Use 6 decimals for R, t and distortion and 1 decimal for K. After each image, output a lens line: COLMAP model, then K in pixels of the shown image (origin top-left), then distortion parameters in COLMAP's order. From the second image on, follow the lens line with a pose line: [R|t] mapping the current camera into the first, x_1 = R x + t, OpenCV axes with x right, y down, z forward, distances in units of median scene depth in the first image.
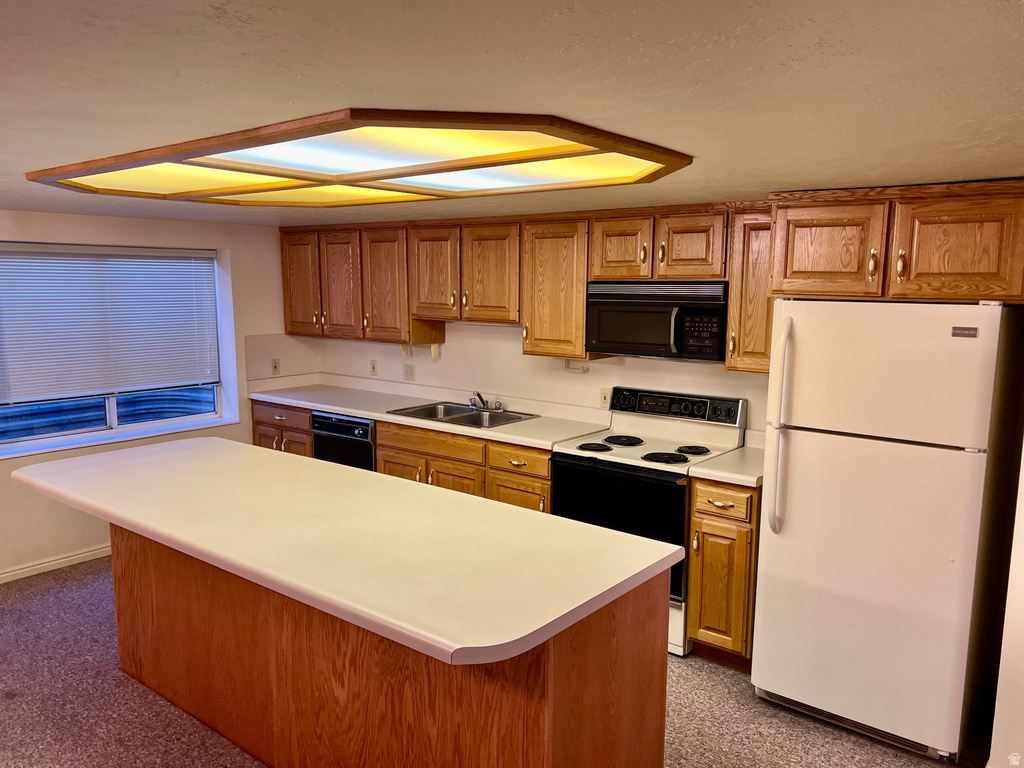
lens RADIAL K [[775.6, 0, 519.0], [0, 775.6, 384.2], [0, 0, 1]] dist [0.054964, -0.009121]
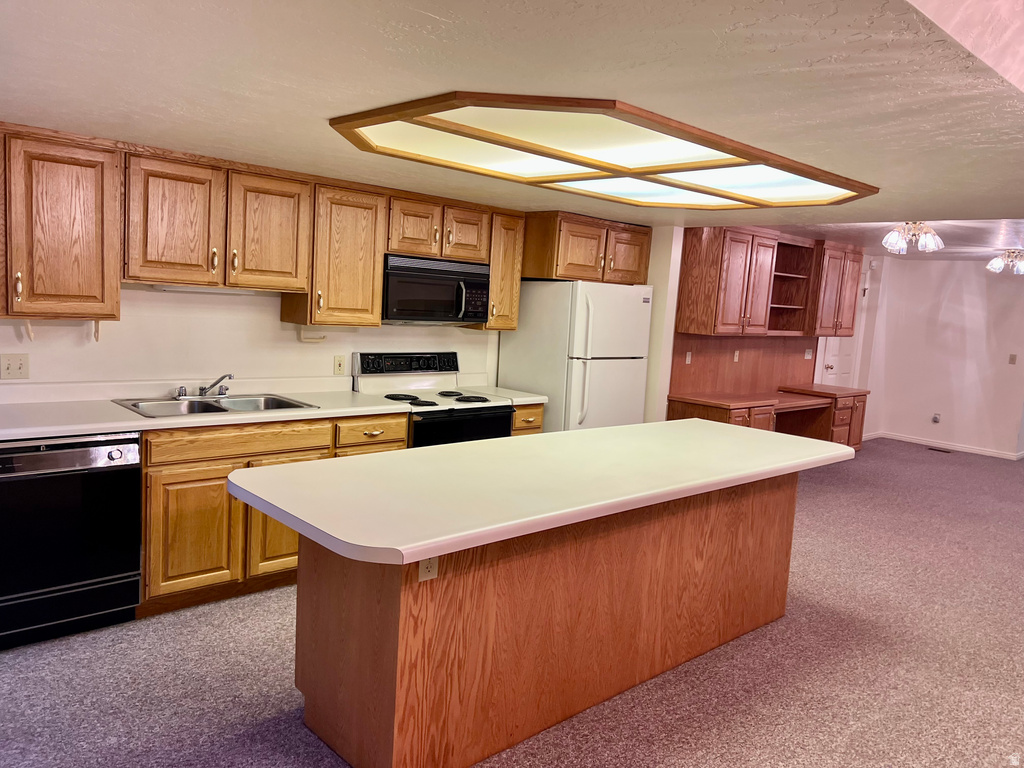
lens RADIAL K [[775.6, 0, 520.1], [0, 775.6, 385.7], [0, 0, 1]] dist [0.054964, -0.009121]
pose [[0.135541, -0.108999, 0.984758, -0.984325], [0.073046, 0.992324, 0.099783, -0.046086], [-0.988075, 0.058408, 0.142462, 0.689043]]
